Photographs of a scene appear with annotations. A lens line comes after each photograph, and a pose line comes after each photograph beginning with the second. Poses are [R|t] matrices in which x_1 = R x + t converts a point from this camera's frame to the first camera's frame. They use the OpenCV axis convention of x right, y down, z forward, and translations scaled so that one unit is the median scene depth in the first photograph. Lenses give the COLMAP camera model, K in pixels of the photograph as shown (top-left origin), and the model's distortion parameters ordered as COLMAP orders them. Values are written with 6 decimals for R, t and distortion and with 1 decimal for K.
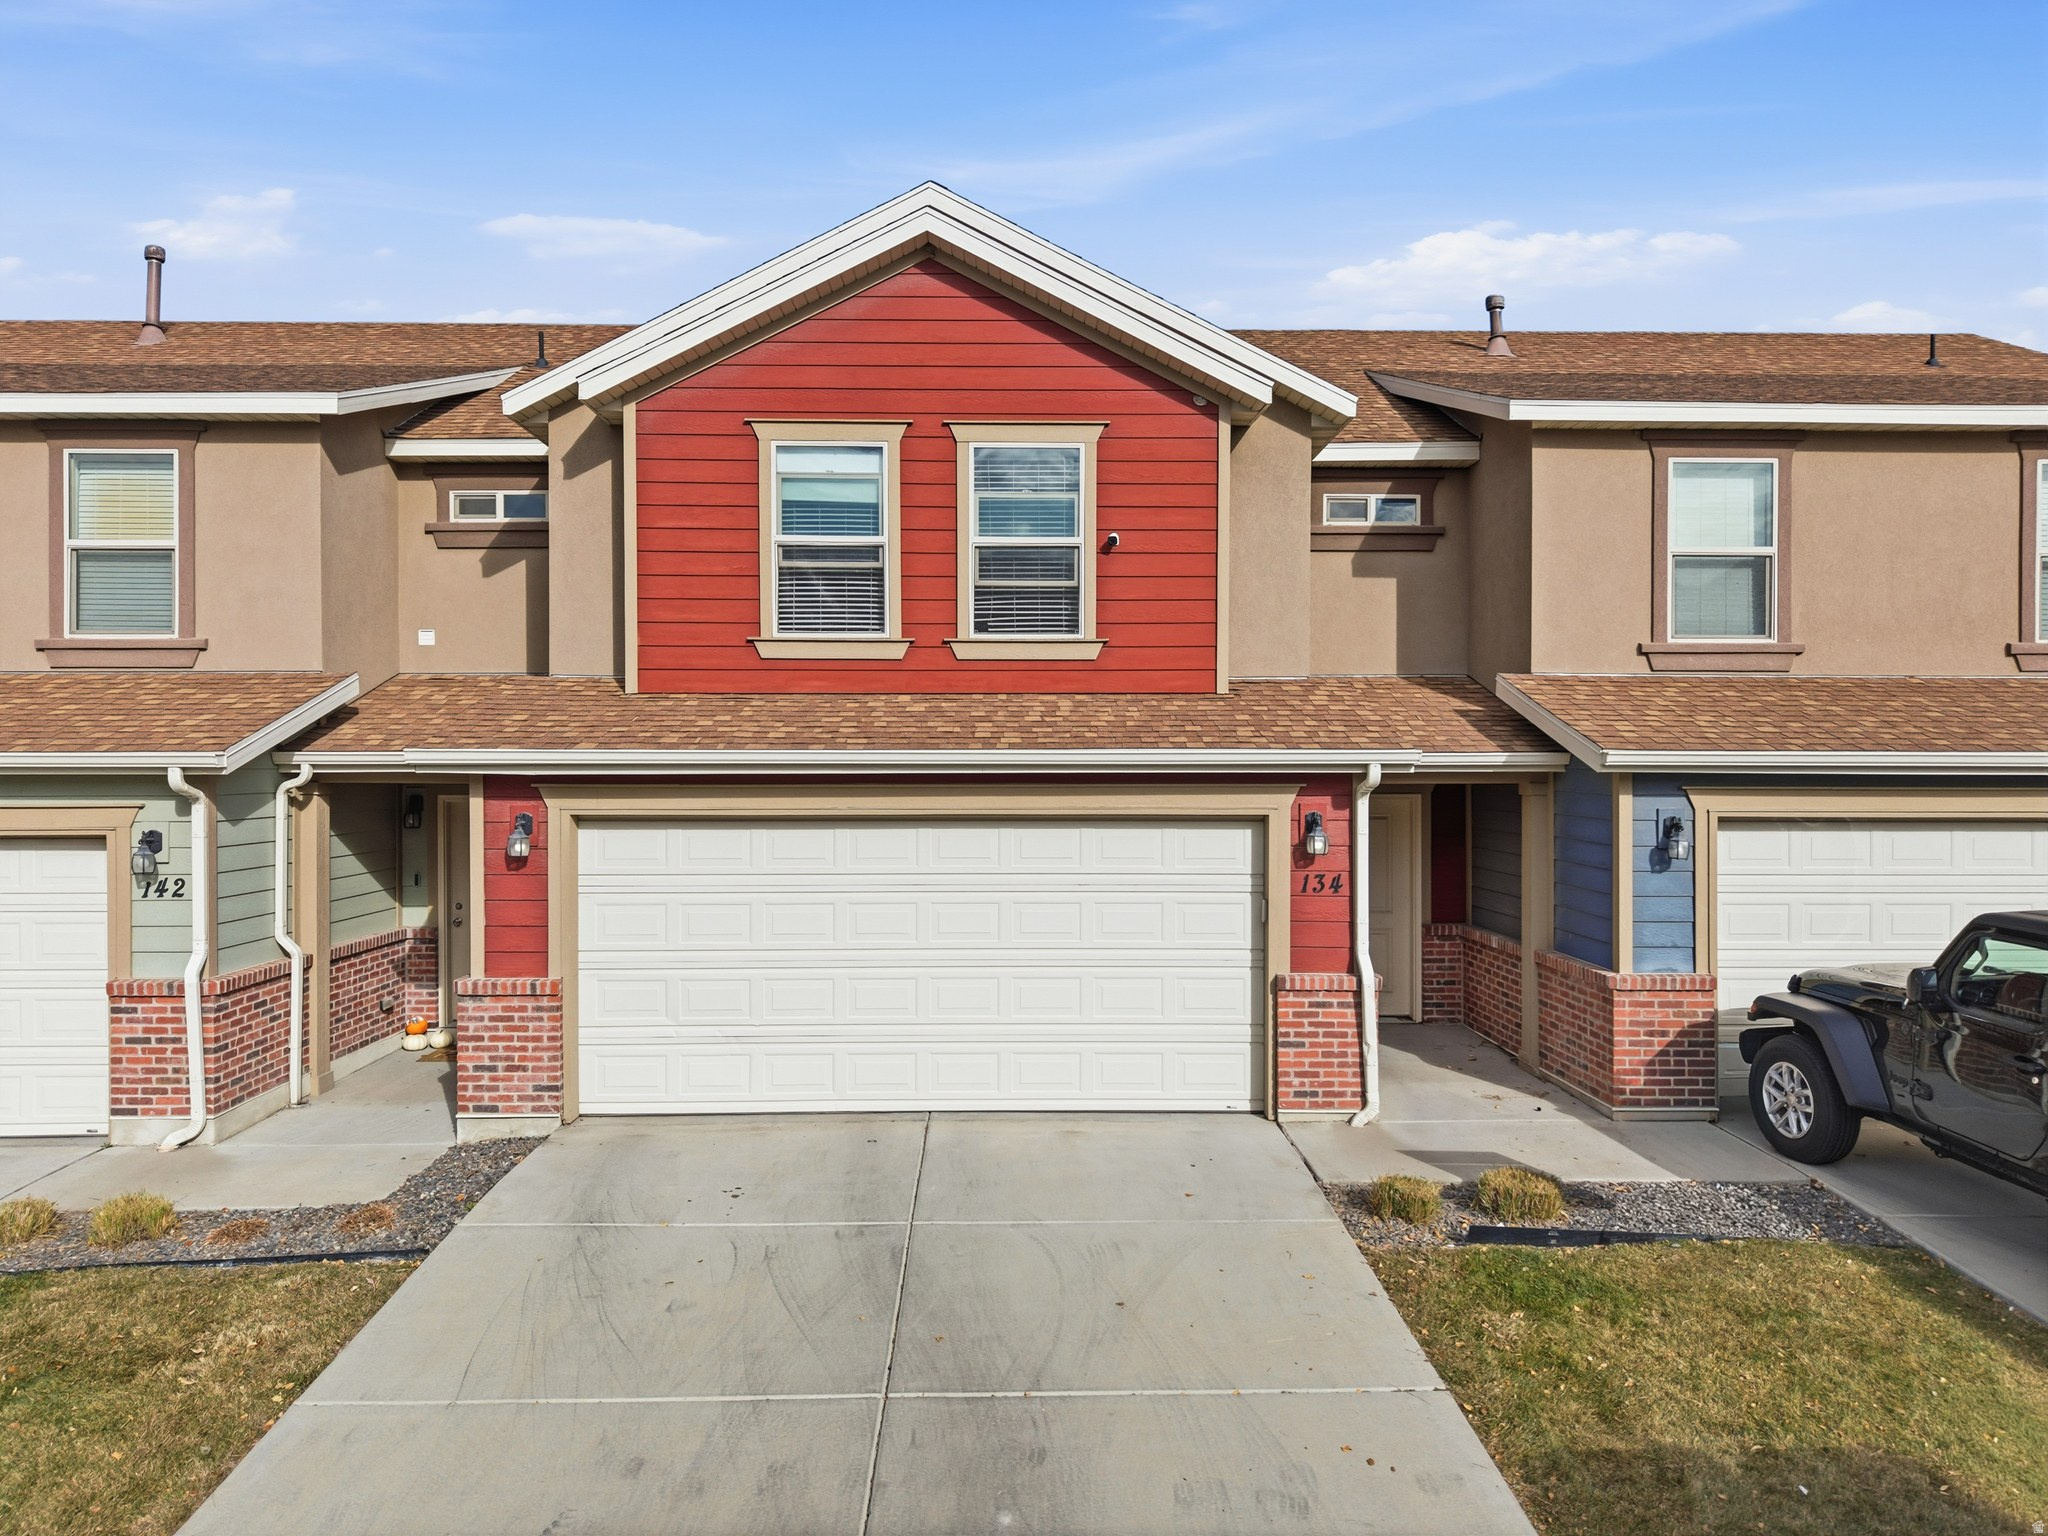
lens RADIAL K [[1407.0, 0, 1024.0], [0, 1407.0, 768.0], [0, 0, 1]] dist [0.001785, 0.001554]
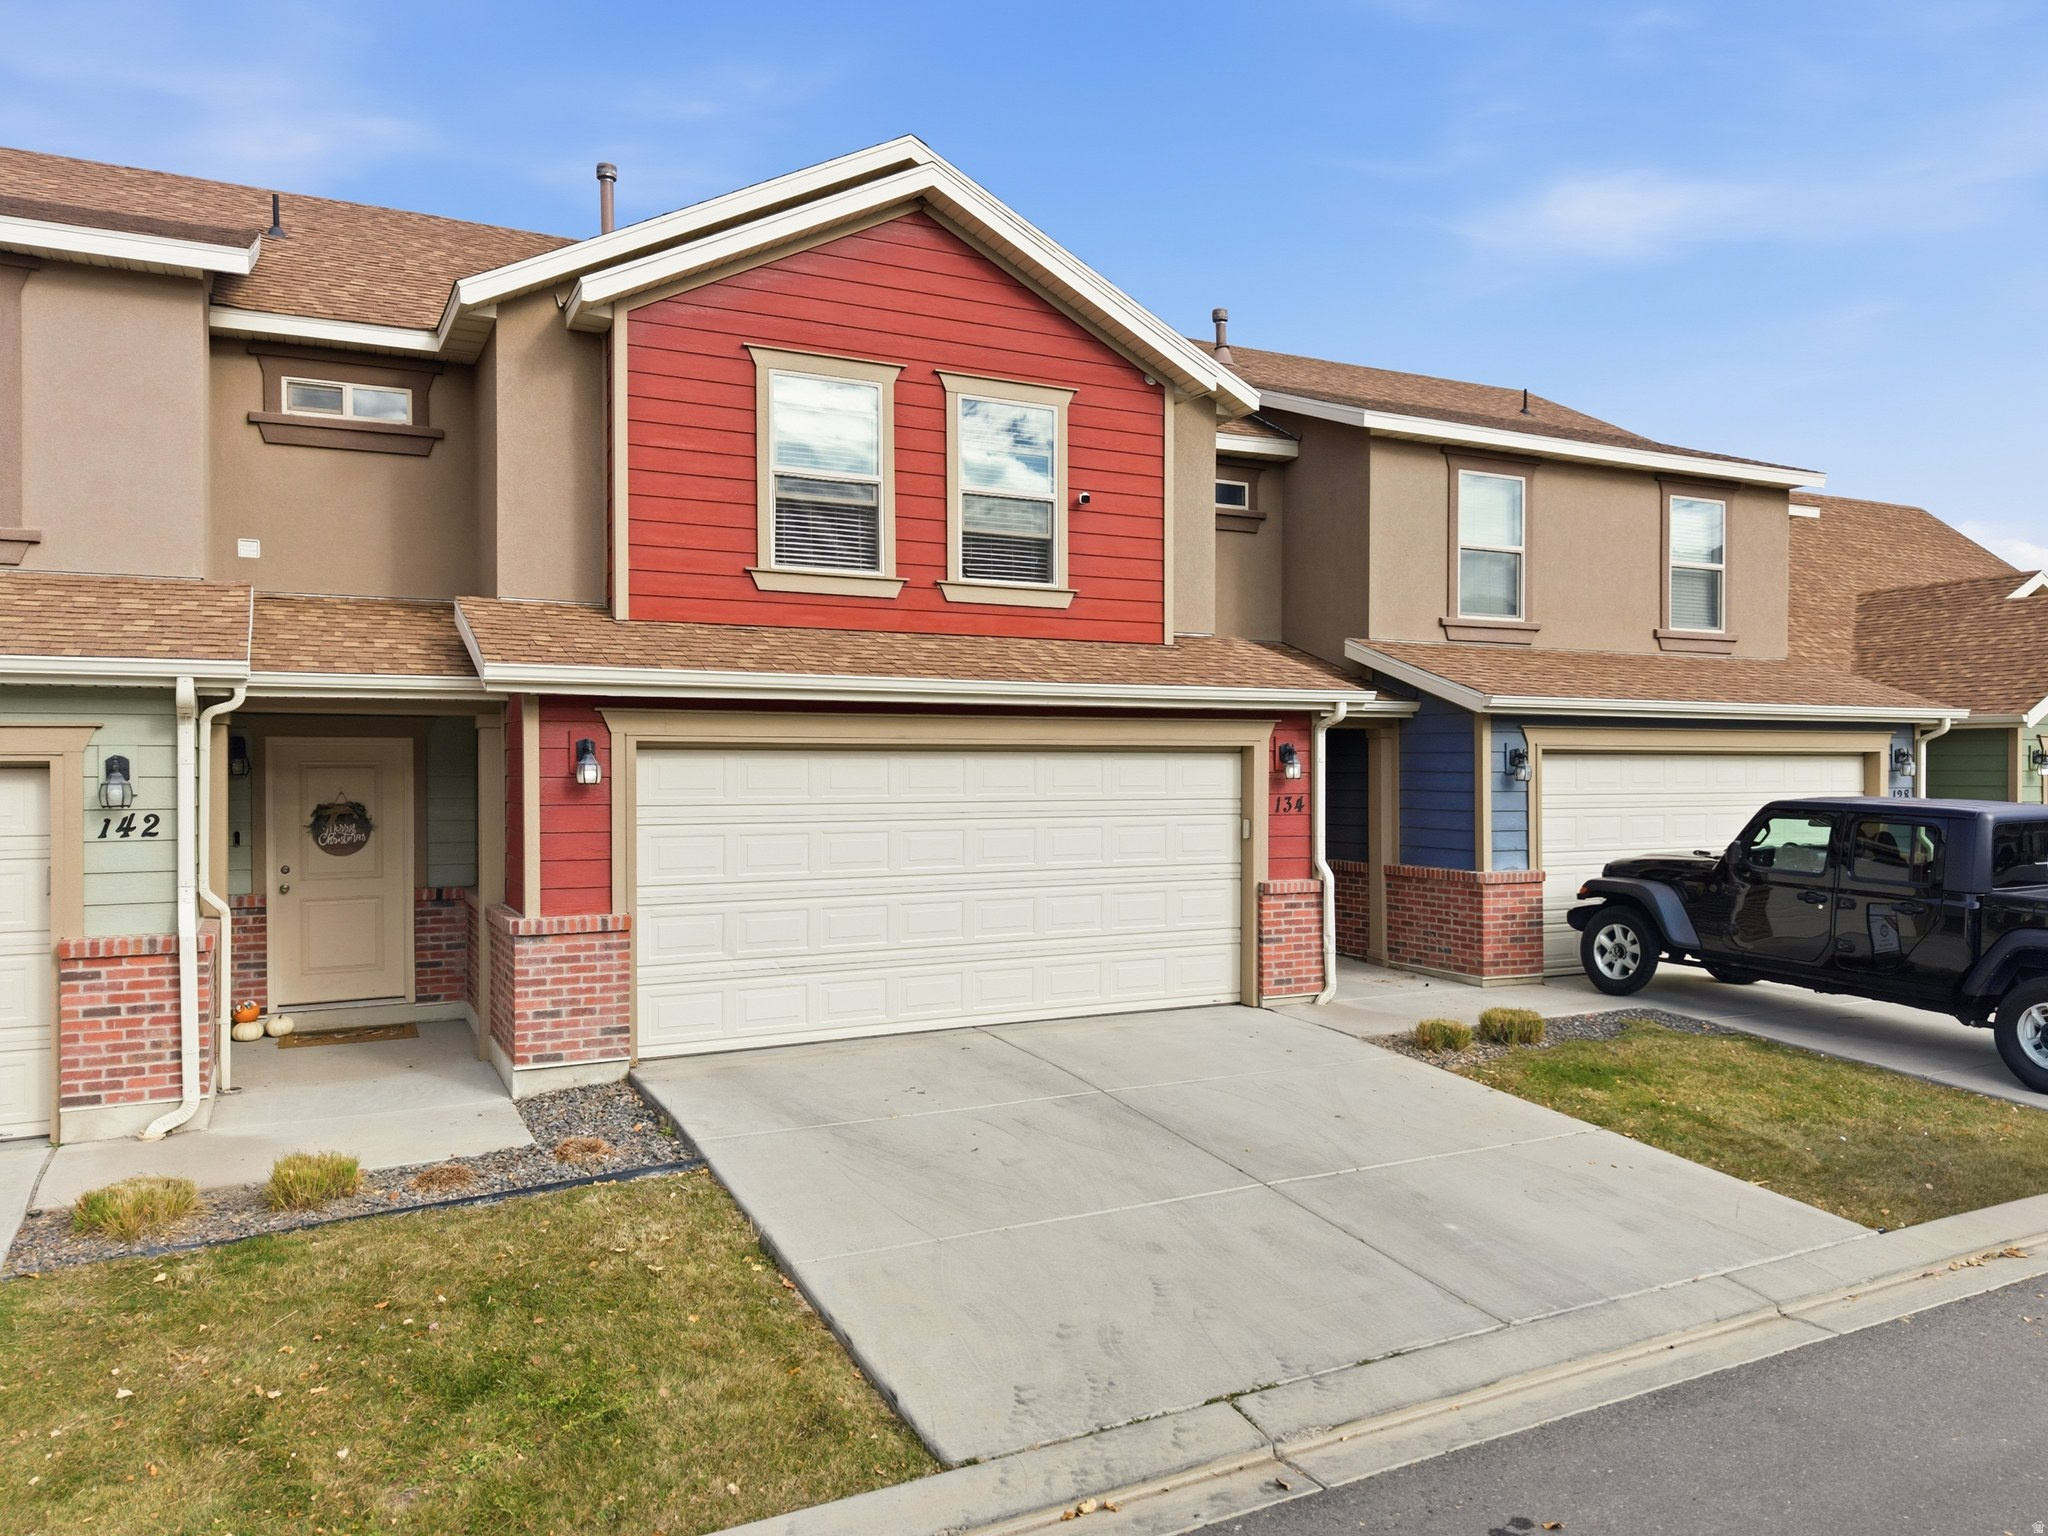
lens RADIAL K [[1458.5, 0, 1229.1], [0, 1458.5, 769.9], [0, 0, 1]] dist [0.041919, -0.058556]
pose [[0.880184, -0.006571, 0.474587, -0.419096], [0.004632, 0.999975, 0.005255, 0.047197], [-0.474610, -0.002427, 0.880193, -0.055876]]
